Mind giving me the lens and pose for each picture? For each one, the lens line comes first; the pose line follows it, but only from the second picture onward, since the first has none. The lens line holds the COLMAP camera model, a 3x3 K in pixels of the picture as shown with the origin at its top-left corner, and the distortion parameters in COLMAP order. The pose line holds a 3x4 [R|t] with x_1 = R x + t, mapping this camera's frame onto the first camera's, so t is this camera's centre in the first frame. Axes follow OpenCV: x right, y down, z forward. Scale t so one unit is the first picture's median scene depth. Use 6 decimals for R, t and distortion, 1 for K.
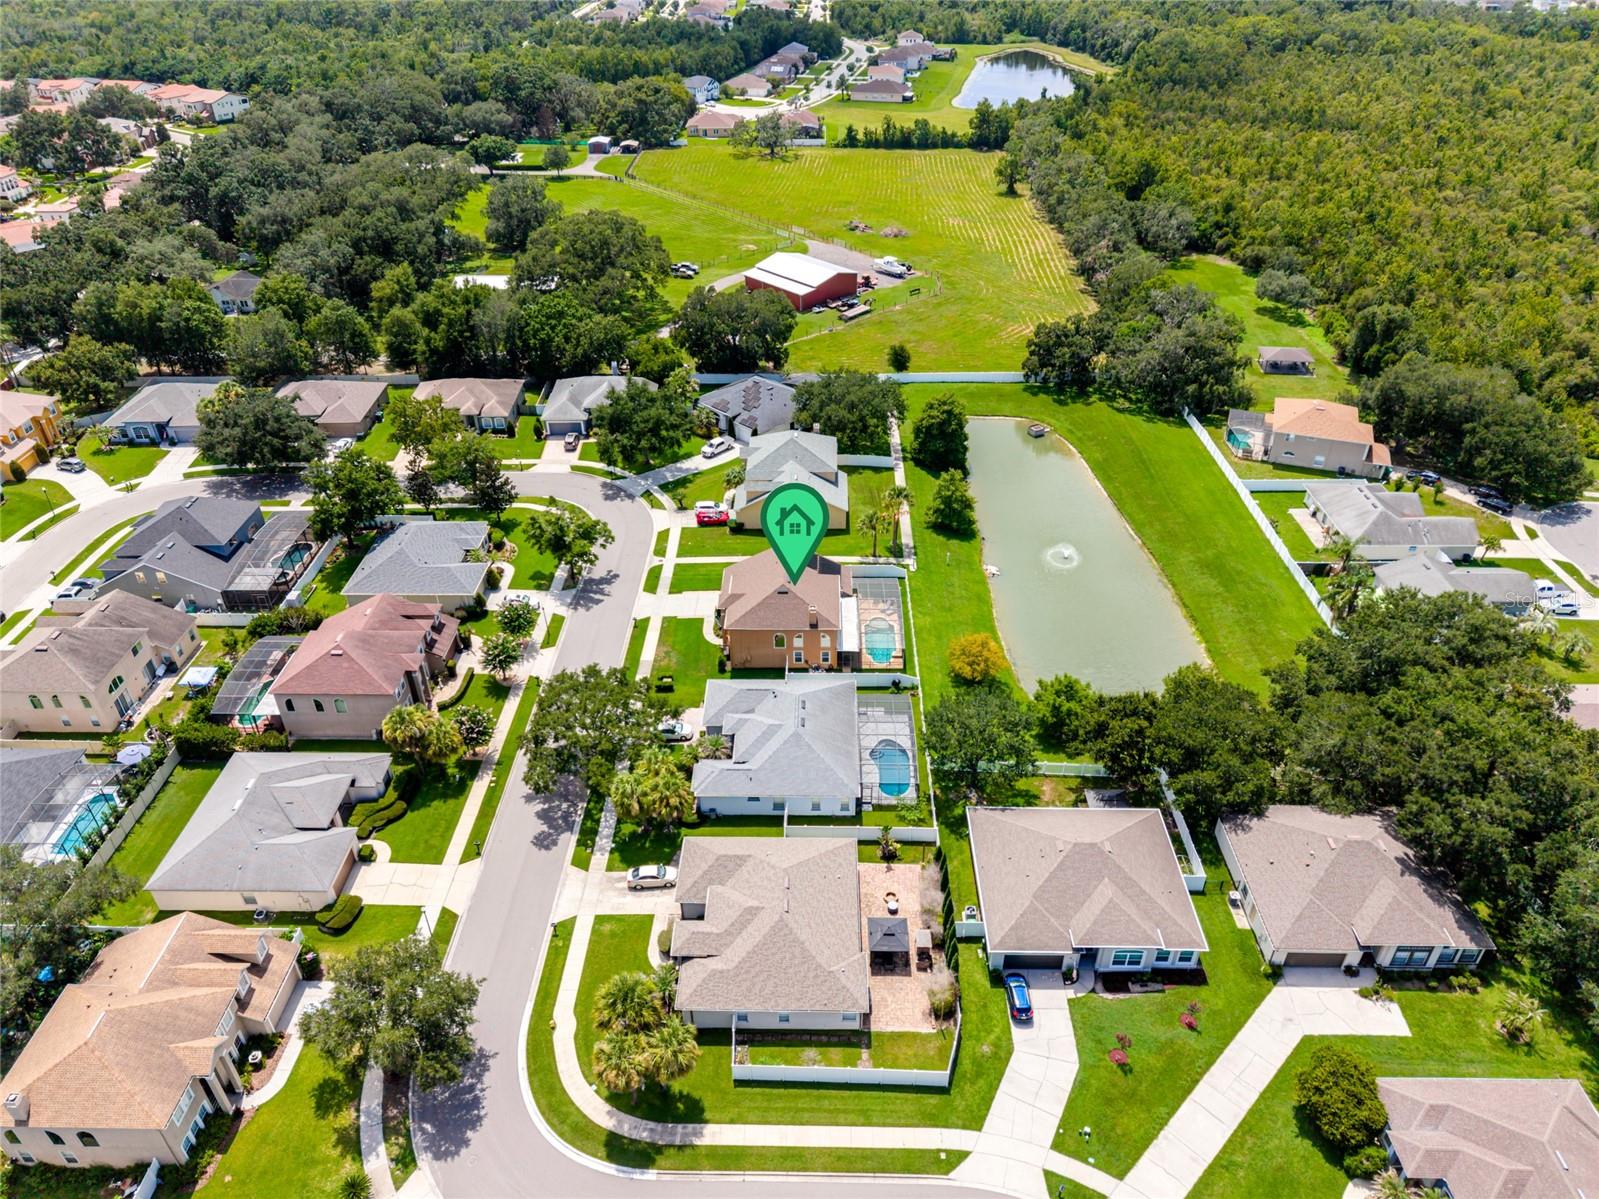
lens RADIAL K [[1088.6, 0, 800.2], [0, 1088.6, 596.9], [0, 0, 1]] dist [0.023223, -0.008403]
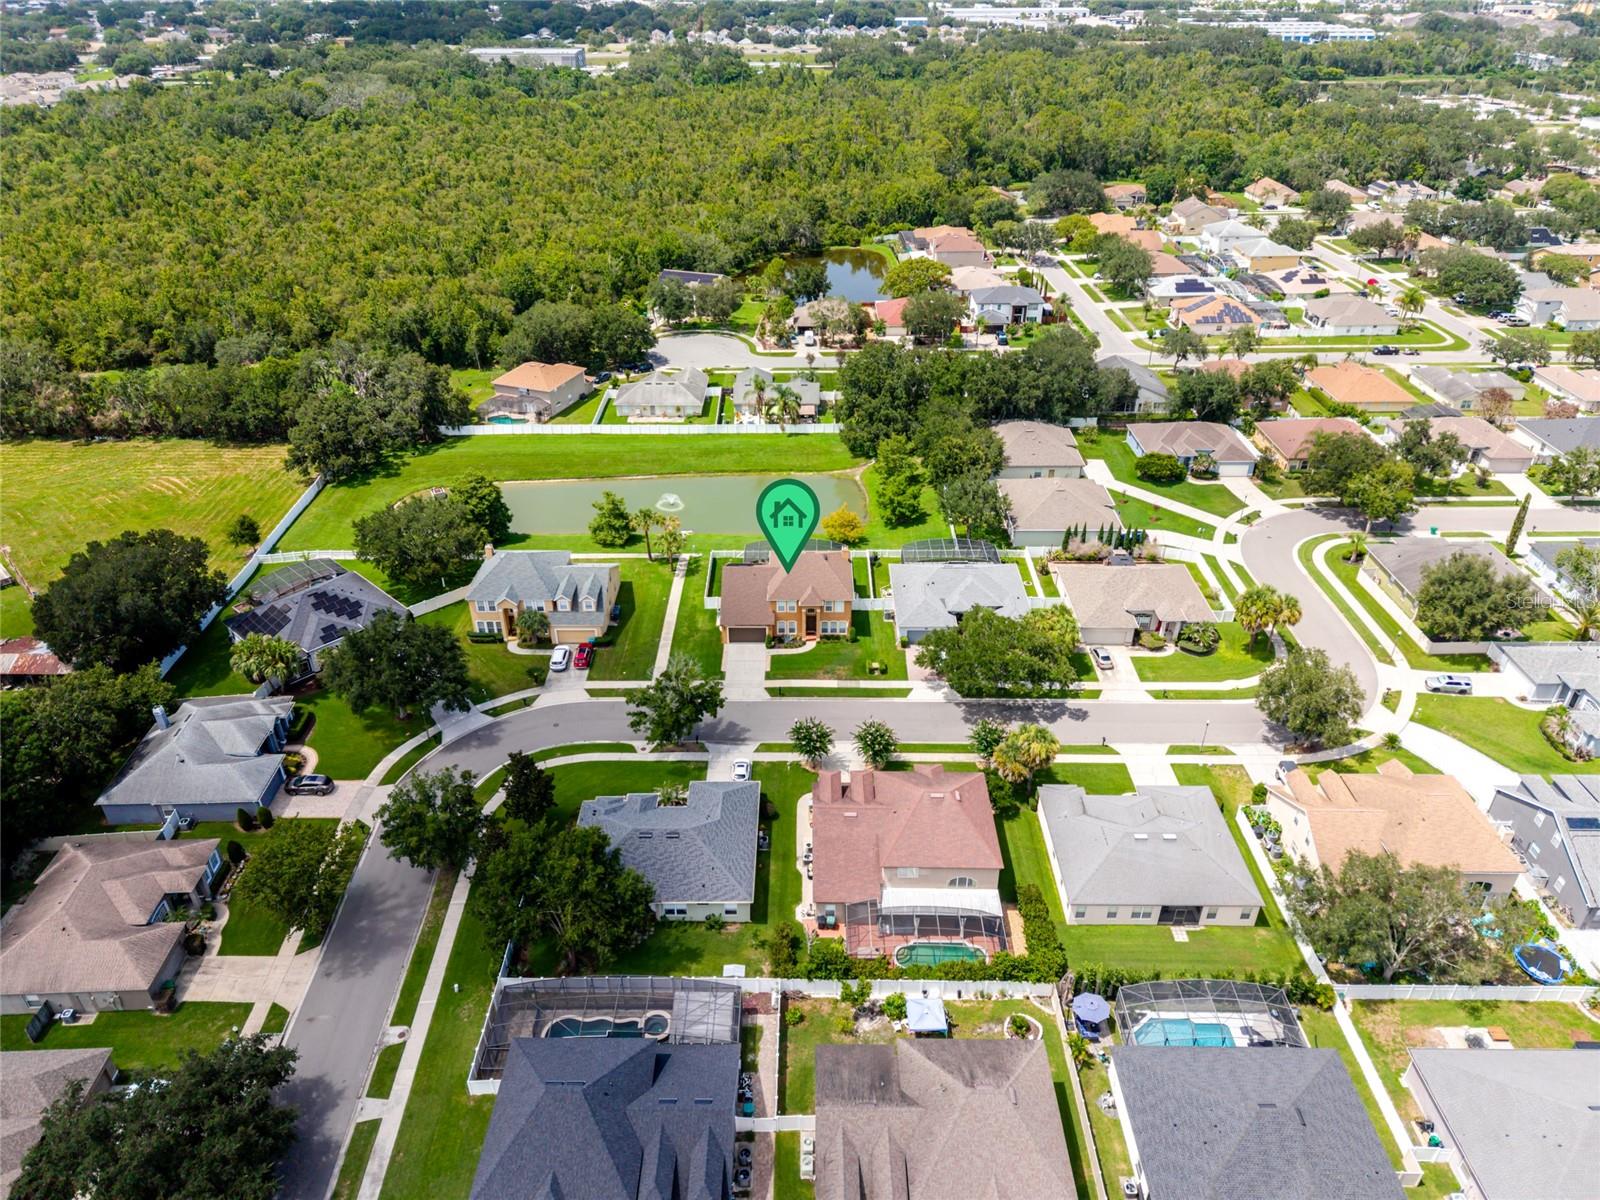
lens RADIAL K [[1089.3, 0, 798.0], [0, 1089.3, 596.1], [0, 0, 1]] dist [0.023223, -0.008403]
pose [[-0.012438, -0.506283, 0.862278, -0.868140], [0.558206, 0.711949, 0.426070, -0.406879], [-0.829609, 0.486628, 0.273755, 0.609883]]
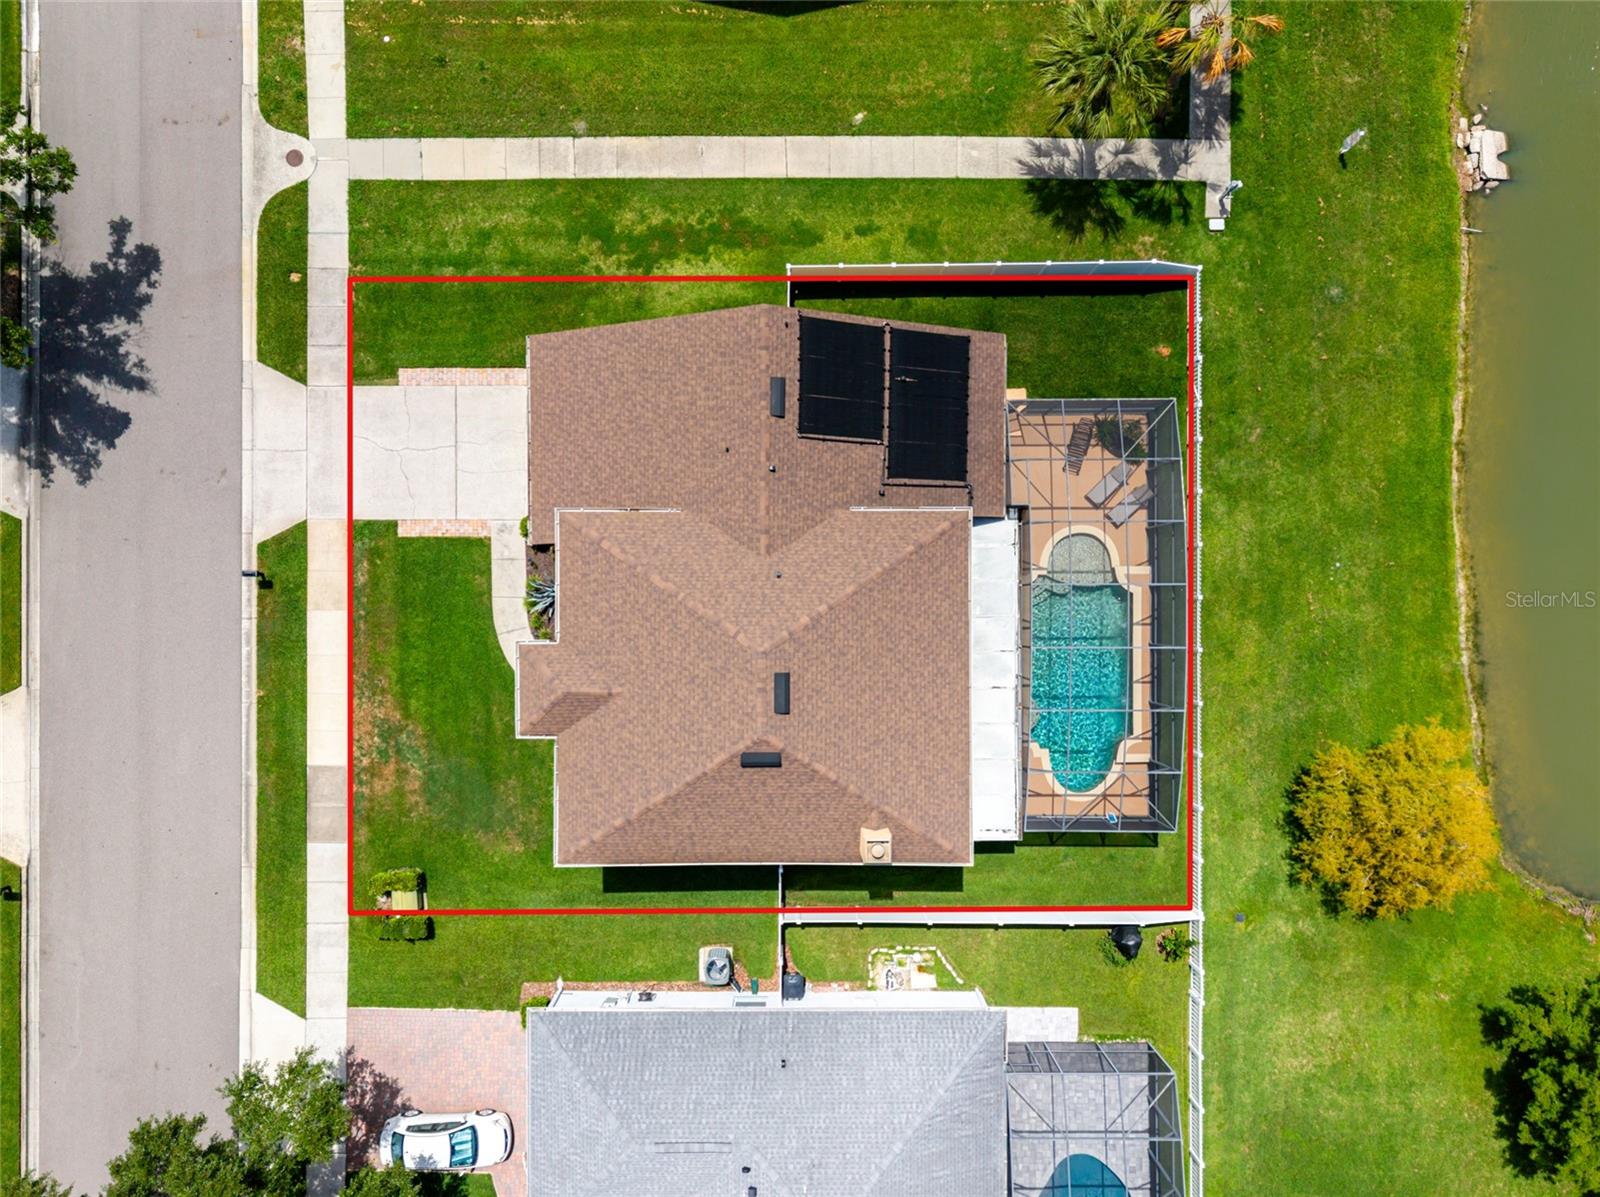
lens RADIAL K [[1089.3, 0, 798.6], [0, 1089.3, 595.4], [0, 0, 1]] dist [0.023223, -0.008403]
pose [[0.999707, -0.024162, -0.001099, -0.004047], [0.014364, 0.556543, 0.830694, -0.197575], [-0.019459, -0.830467, 0.556727, 0.748353]]
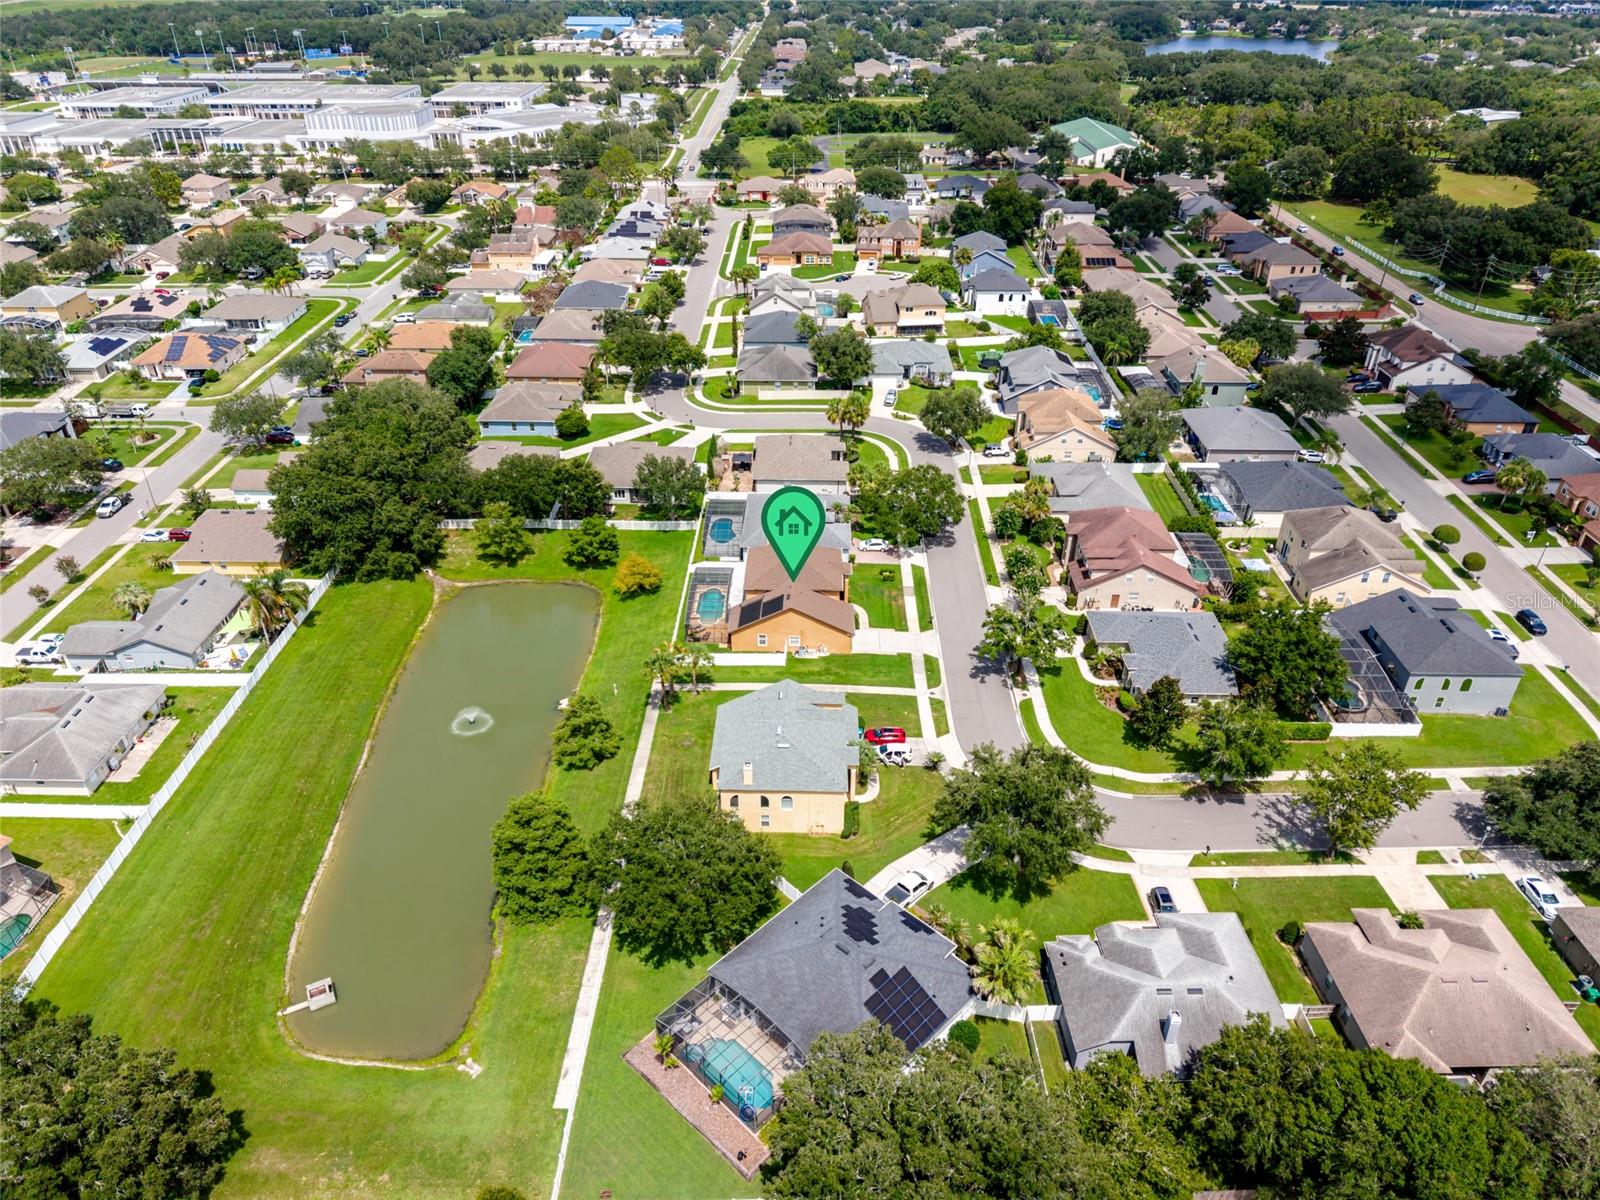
lens RADIAL K [[1089.3, 0, 804.4], [0, 1089.3, 597.0], [0, 0, 1]] dist [0.023223, -0.008403]
pose [[-0.999923, 0.011172, -0.005352, -0.017663], [-0.000115, 0.423617, 0.905841, -0.881163], [0.012388, 0.905772, -0.423583, 1.300878]]
